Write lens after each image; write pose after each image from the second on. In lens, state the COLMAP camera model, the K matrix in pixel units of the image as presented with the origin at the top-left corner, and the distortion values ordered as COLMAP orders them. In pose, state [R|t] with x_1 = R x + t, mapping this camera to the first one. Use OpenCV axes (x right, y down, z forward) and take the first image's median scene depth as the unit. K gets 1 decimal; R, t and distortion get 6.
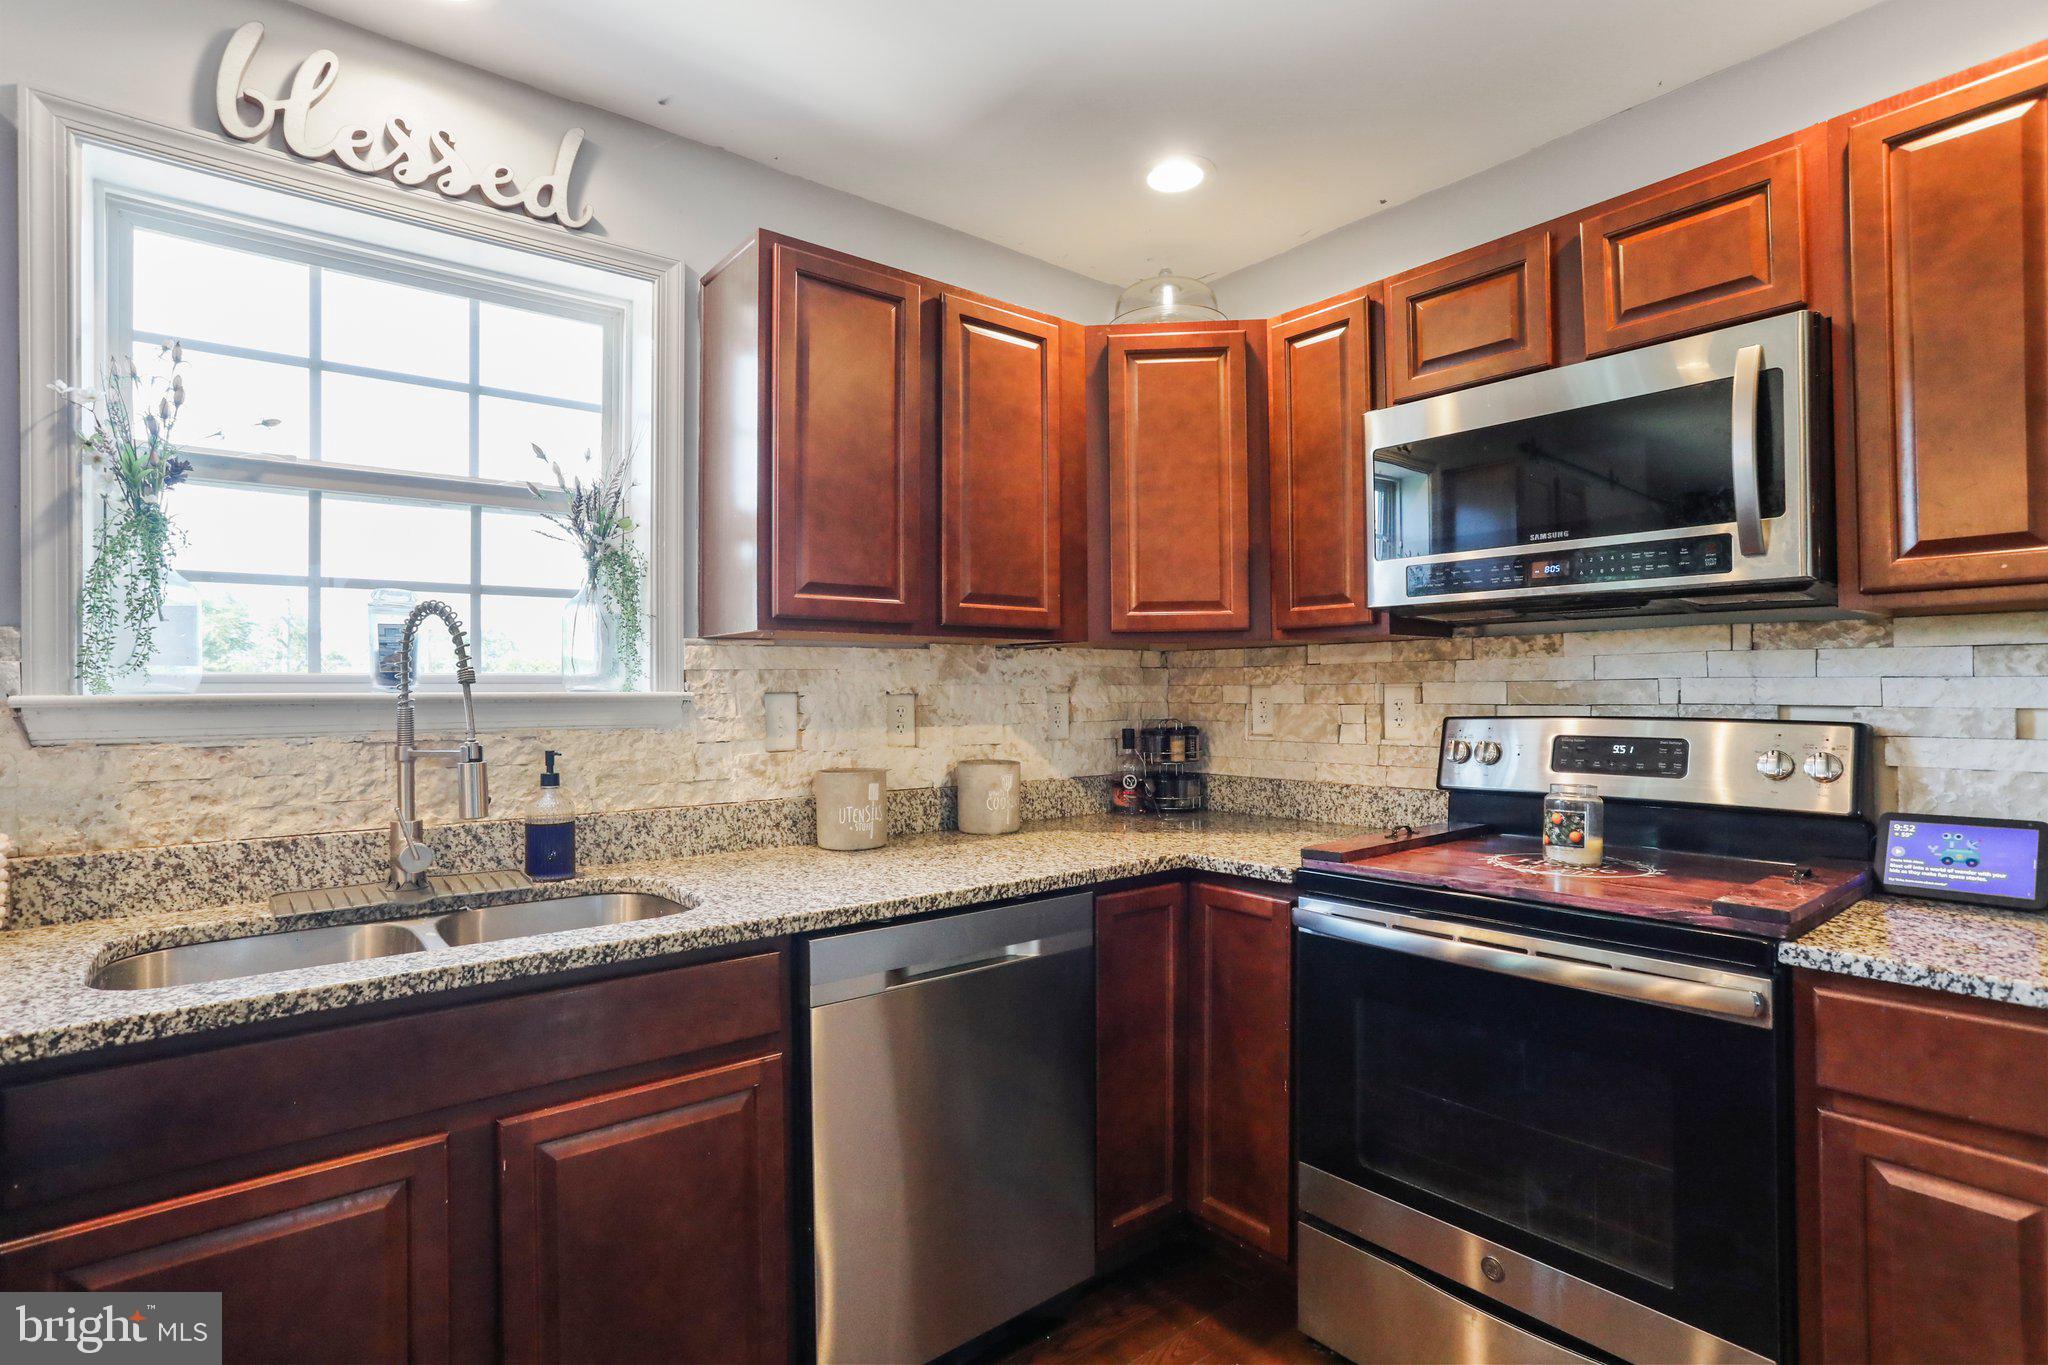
lens RADIAL K [[994.0, 0, 1023.1], [0, 994.0, 680.5], [0, 0, 1]] dist [-0.060480, 0.034138]
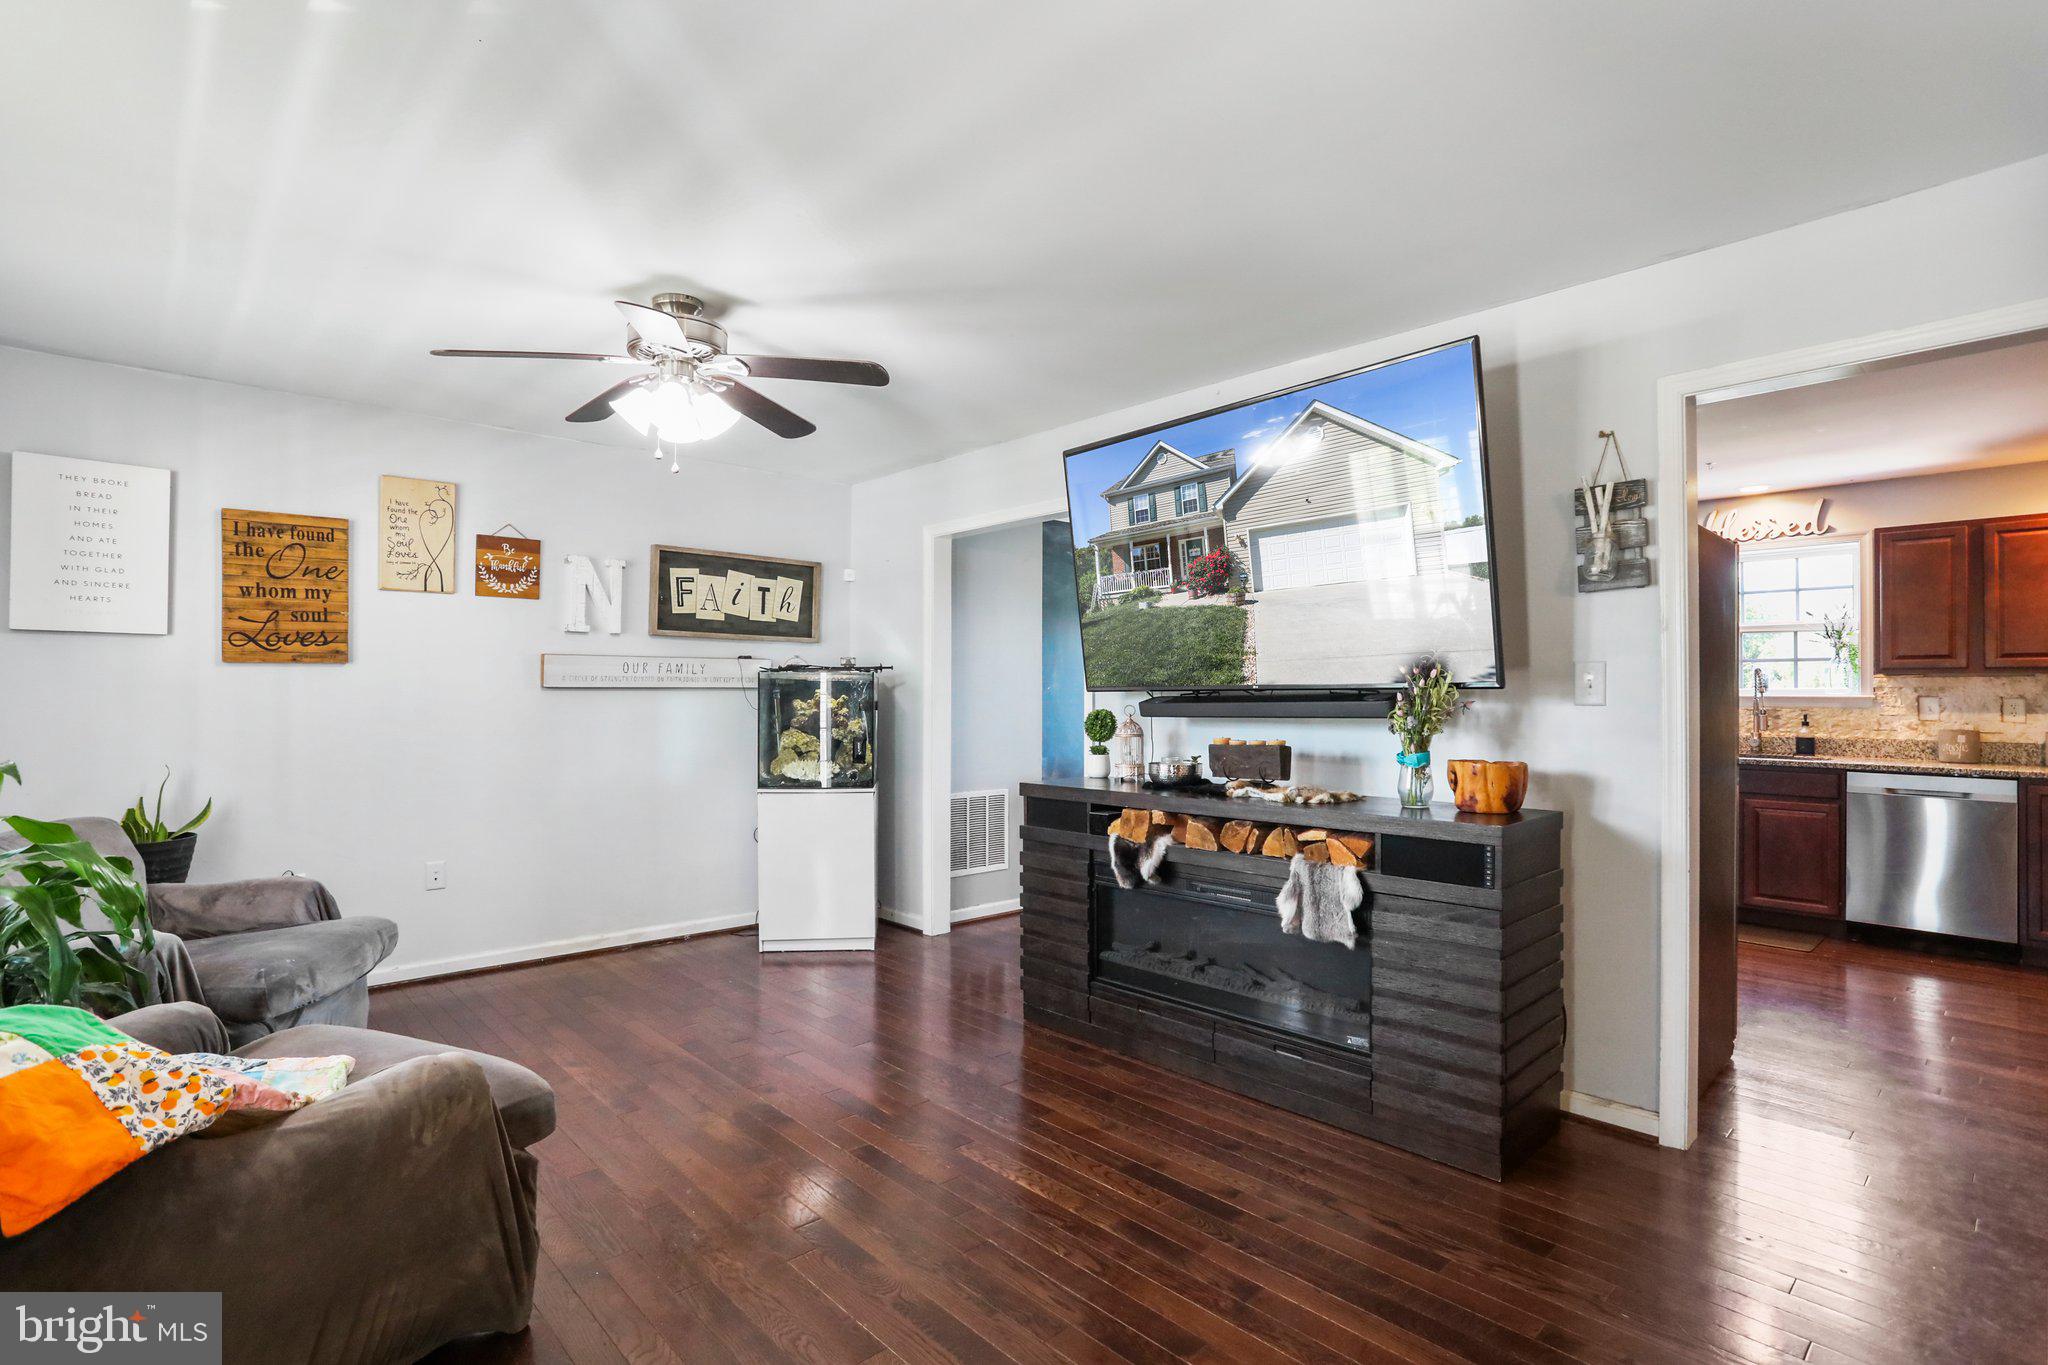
lens RADIAL K [[978.9, 0, 1024.0], [0, 978.9, 682.5], [0, 0, 1]] dist [-0.000882, 0.000366]
pose [[0.074143, -0.002593, -0.997244, 2.123669], [0.006279, 0.999978, -0.002133, -0.032639], [0.997228, -0.006103, 0.074157, -1.477150]]
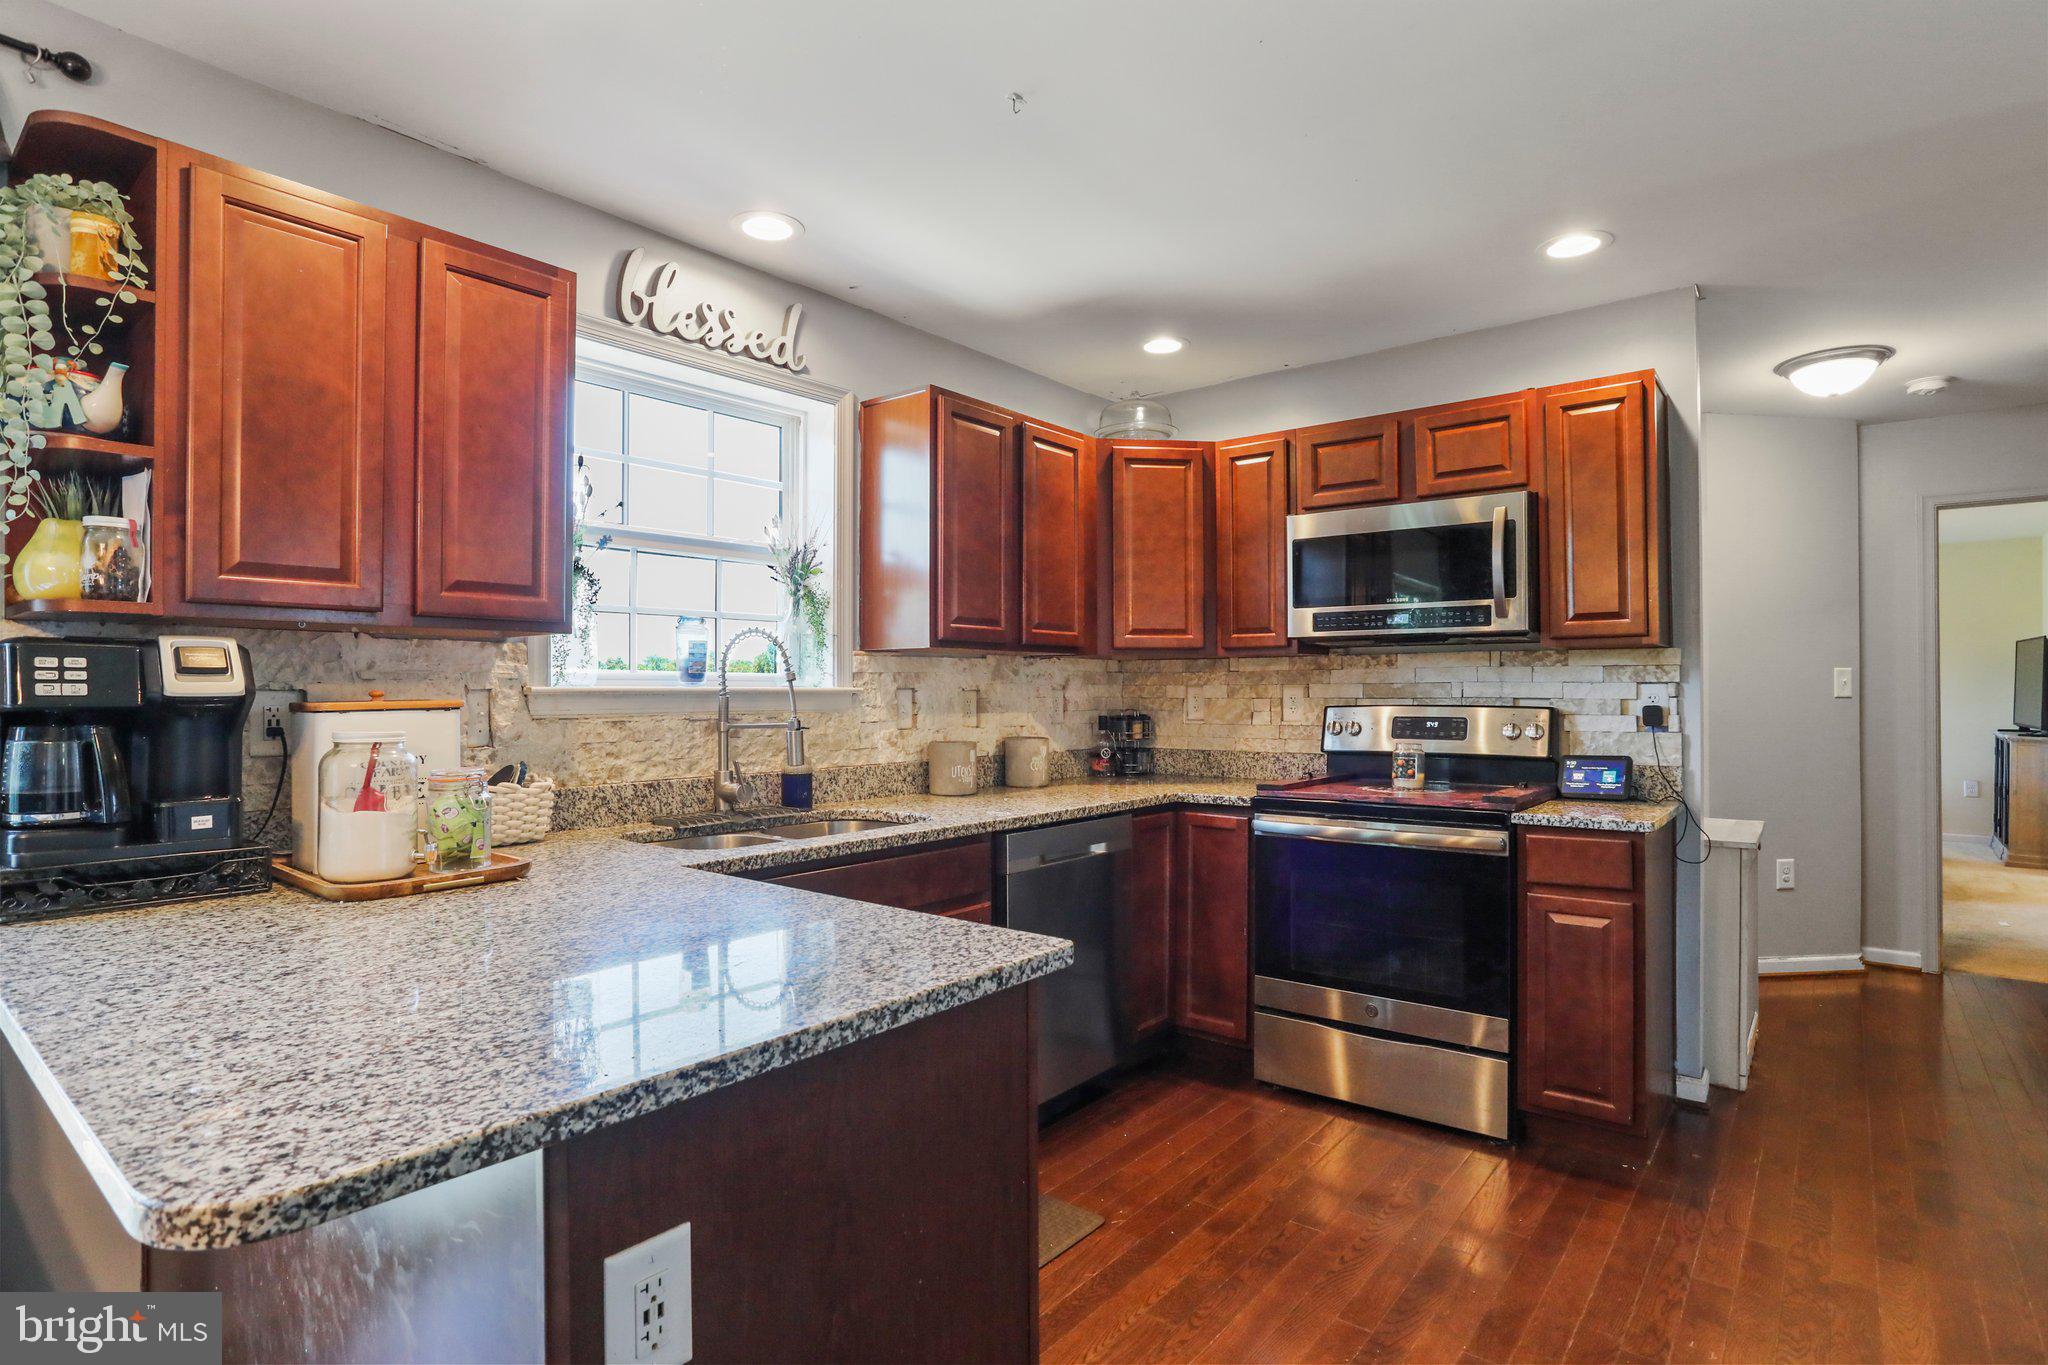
lens RADIAL K [[1036.8, 0, 1024.0], [0, 1036.8, 682.5], [0, 0, 1]] dist [-0.092155, 0.098625]
pose [[0.978315, 0.005957, 0.207036, -0.418785], [-0.006317, 0.999979, 0.001075, 0.000937], [-0.207025, -0.002359, 0.978333, -0.554214]]
